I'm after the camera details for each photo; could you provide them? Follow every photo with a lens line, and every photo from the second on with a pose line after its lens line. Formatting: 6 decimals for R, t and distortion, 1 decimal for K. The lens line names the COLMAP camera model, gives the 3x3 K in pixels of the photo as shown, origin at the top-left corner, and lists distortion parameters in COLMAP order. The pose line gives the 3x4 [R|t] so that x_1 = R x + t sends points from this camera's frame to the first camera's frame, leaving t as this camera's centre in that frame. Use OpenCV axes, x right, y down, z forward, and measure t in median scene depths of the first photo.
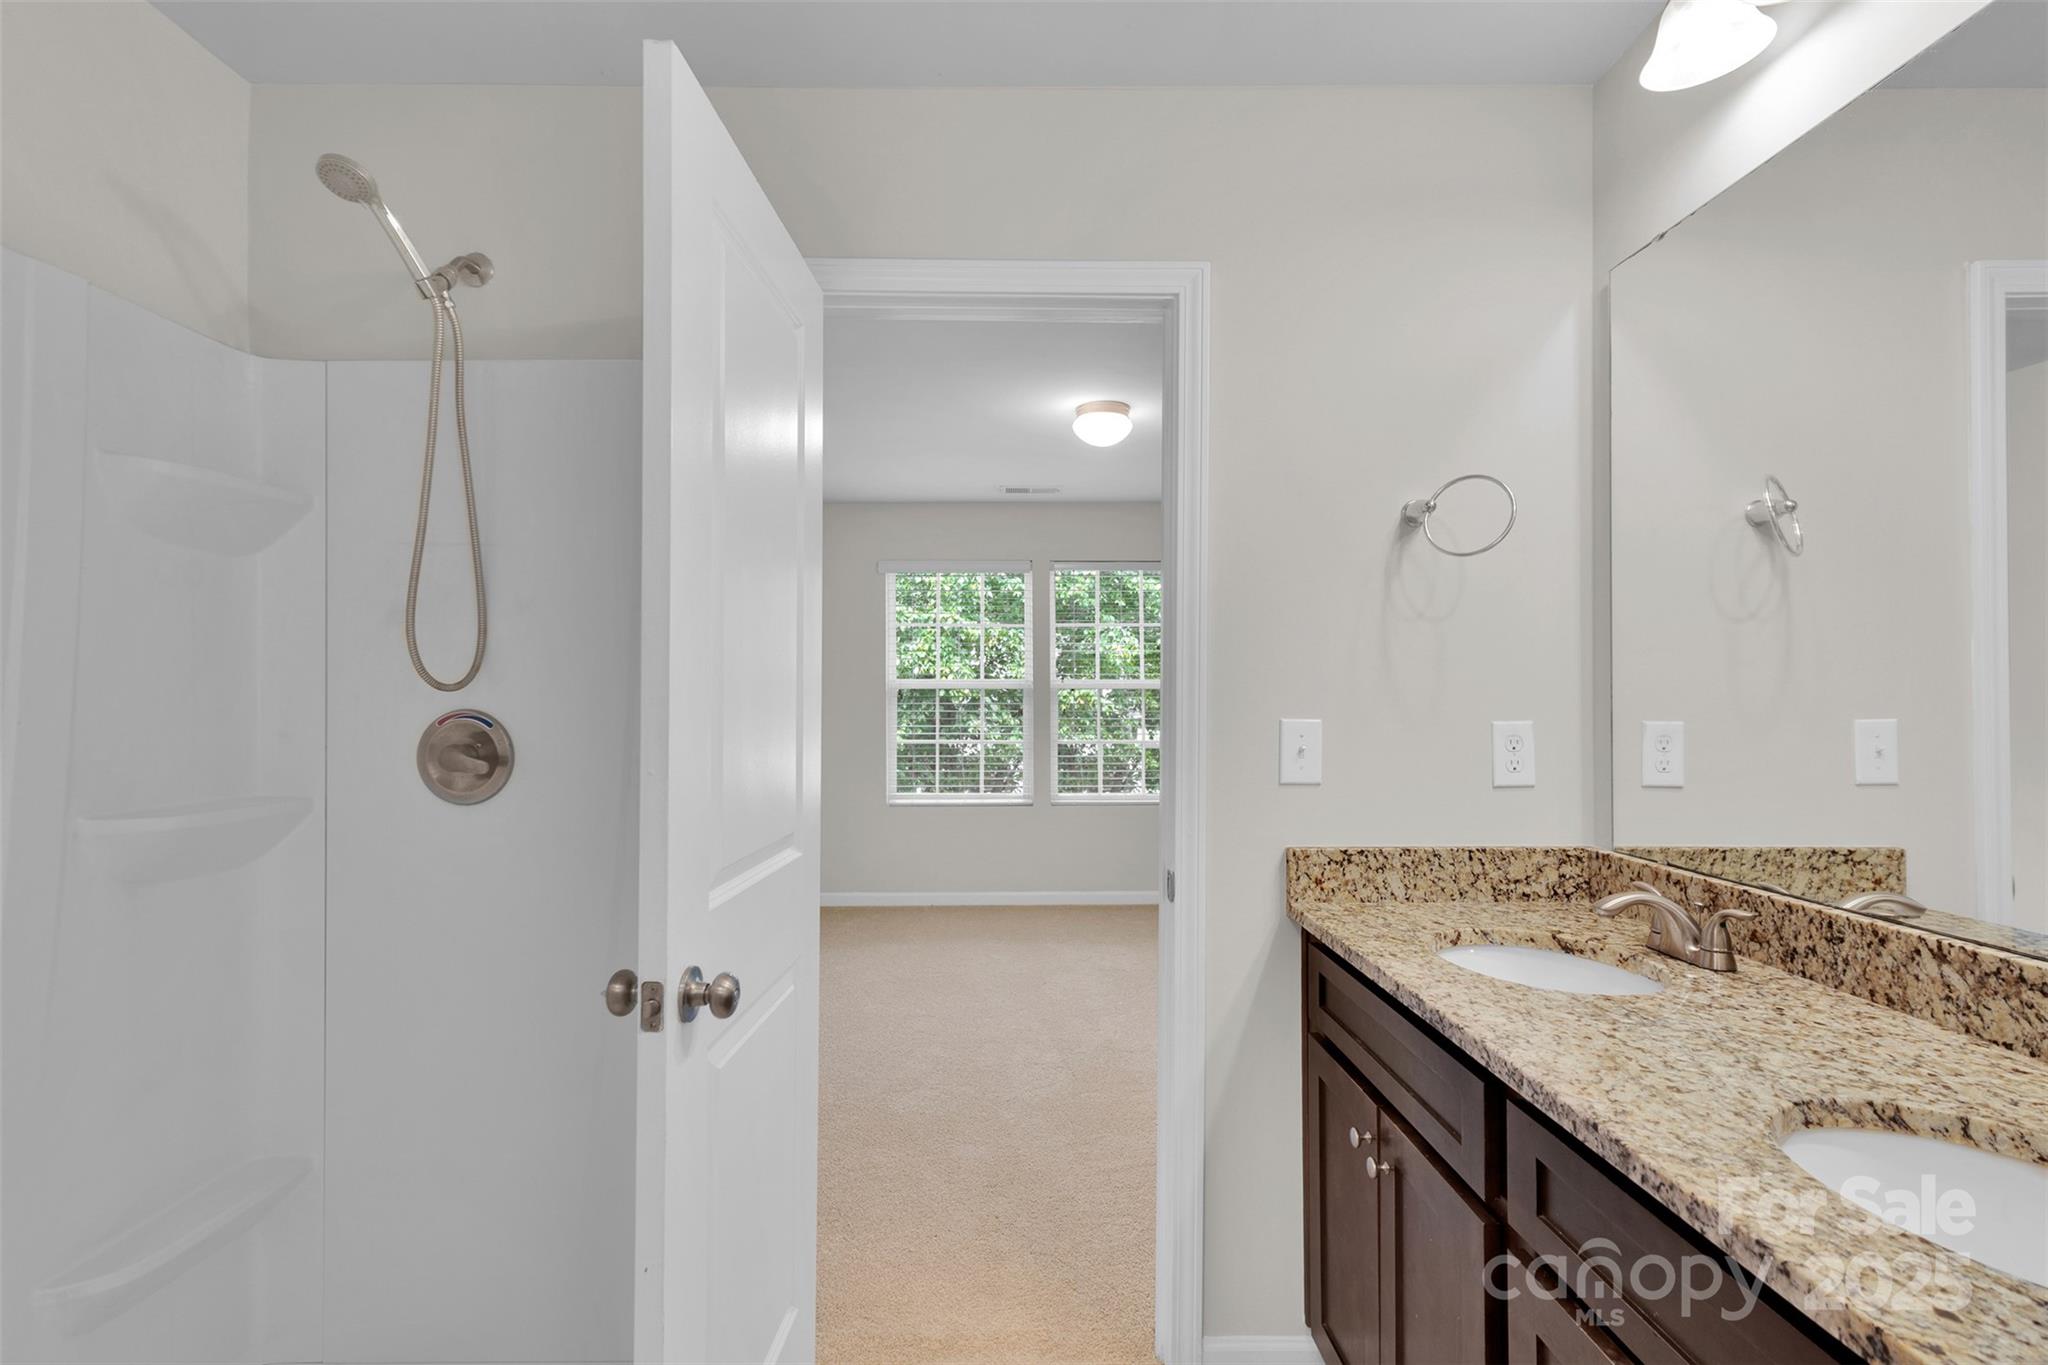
lens RADIAL K [[955.1, 0, 1023.1], [0, 955.1, 684.8], [0, 0, 1]] dist [0.004653, -0.000472]
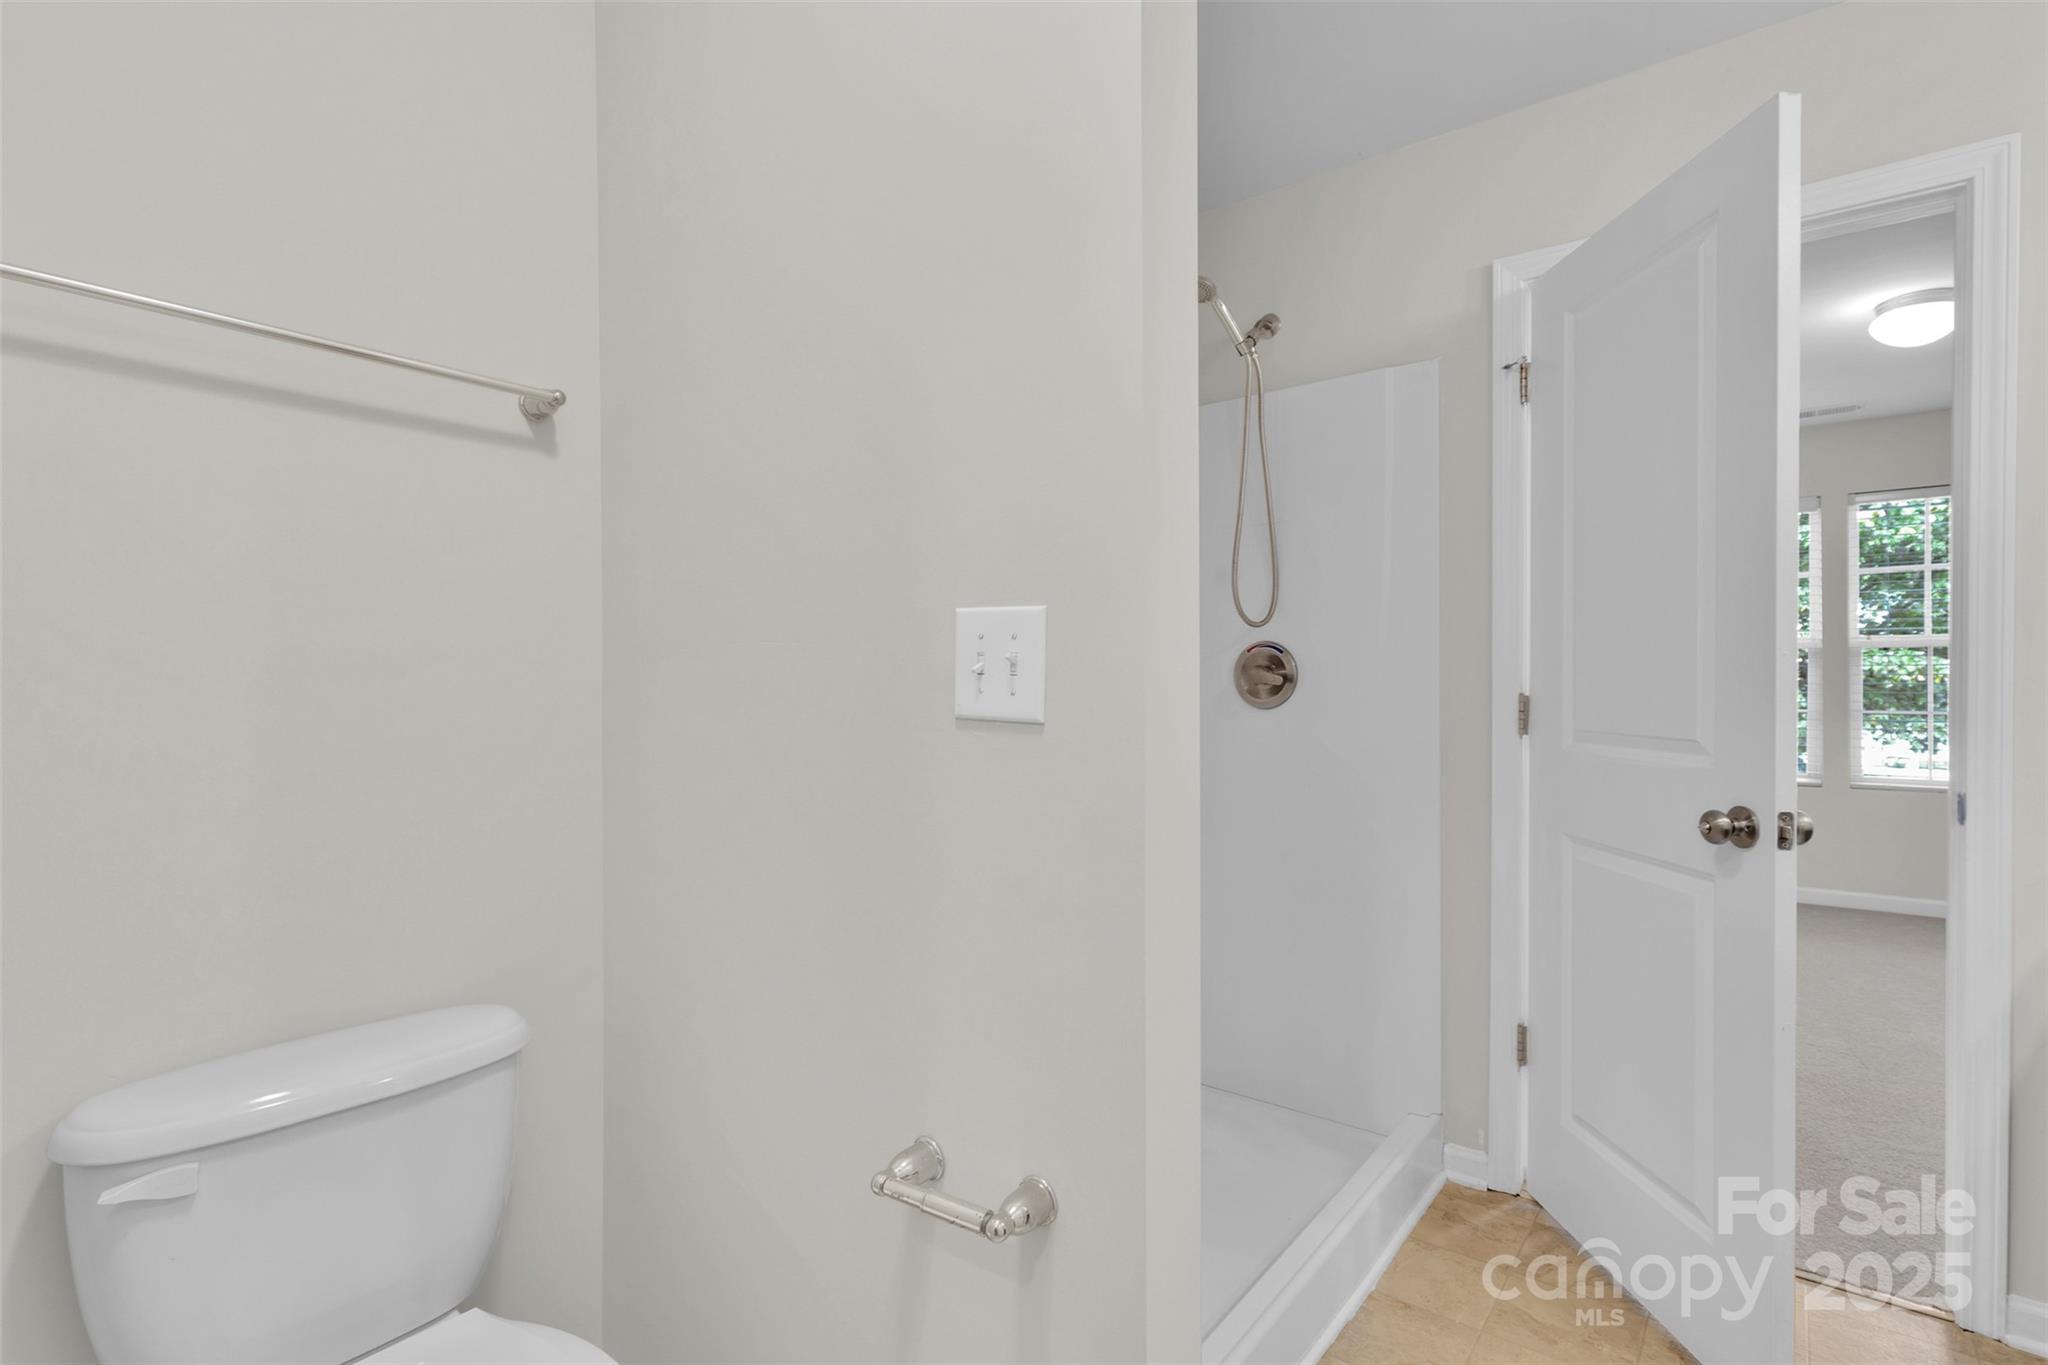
lens RADIAL K [[955.1, 0, 1024.7], [0, 955.1, 678.7], [0, 0, 1]] dist [0.004653, -0.000472]
pose [[0.764468, 0.002555, -0.644657, 0.055216], [0.003423, 0.999962, 0.008023, 0.068847], [0.644653, -0.008341, 0.764430, -0.307189]]
